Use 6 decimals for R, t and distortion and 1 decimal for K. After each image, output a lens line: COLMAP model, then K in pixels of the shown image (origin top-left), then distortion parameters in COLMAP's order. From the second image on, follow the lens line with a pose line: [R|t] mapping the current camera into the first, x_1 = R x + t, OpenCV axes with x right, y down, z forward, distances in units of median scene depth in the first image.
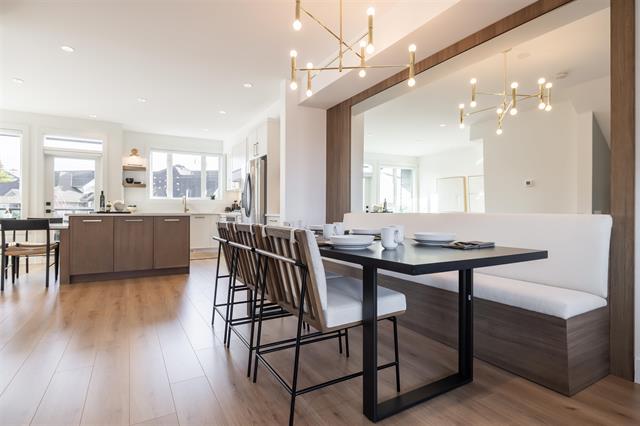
lens RADIAL K [[329.1, 0, 320.0], [0, 329.1, 213.0], [0, 0, 1]] dist [-0.000886, -0.000623]
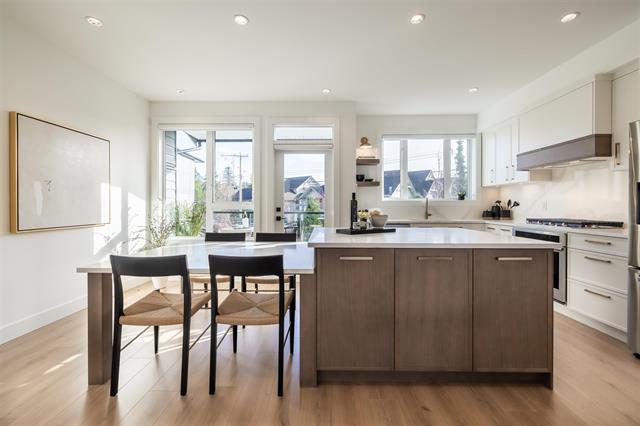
lens RADIAL K [[271.1, 0, 317.2], [0, 271.1, 207.0], [0, 0, 1]] dist [0.000855, 0.000389]
pose [[0.857972, -0.000081, -0.513697, -0.332282], [0.000717, 0.999999, 0.001039, -0.030279], [0.513696, -0.001259, 0.857971, 0.394064]]
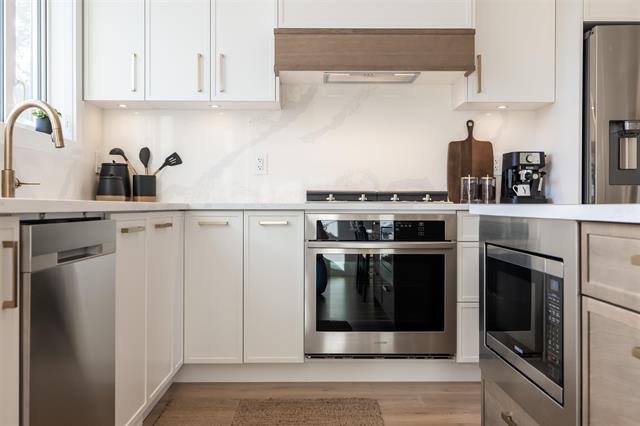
lens RADIAL K [[641.8, 0, 320.0], [0, 641.8, 213.0], [0, 0, 1]] dist [0.003053, 0.002167]
pose [[0.490380, -0.004366, 0.871498, -0.659876], [-0.000822, 0.999985, 0.005472, 0.003940], [-0.871508, -0.003400, 0.490369, 0.759778]]
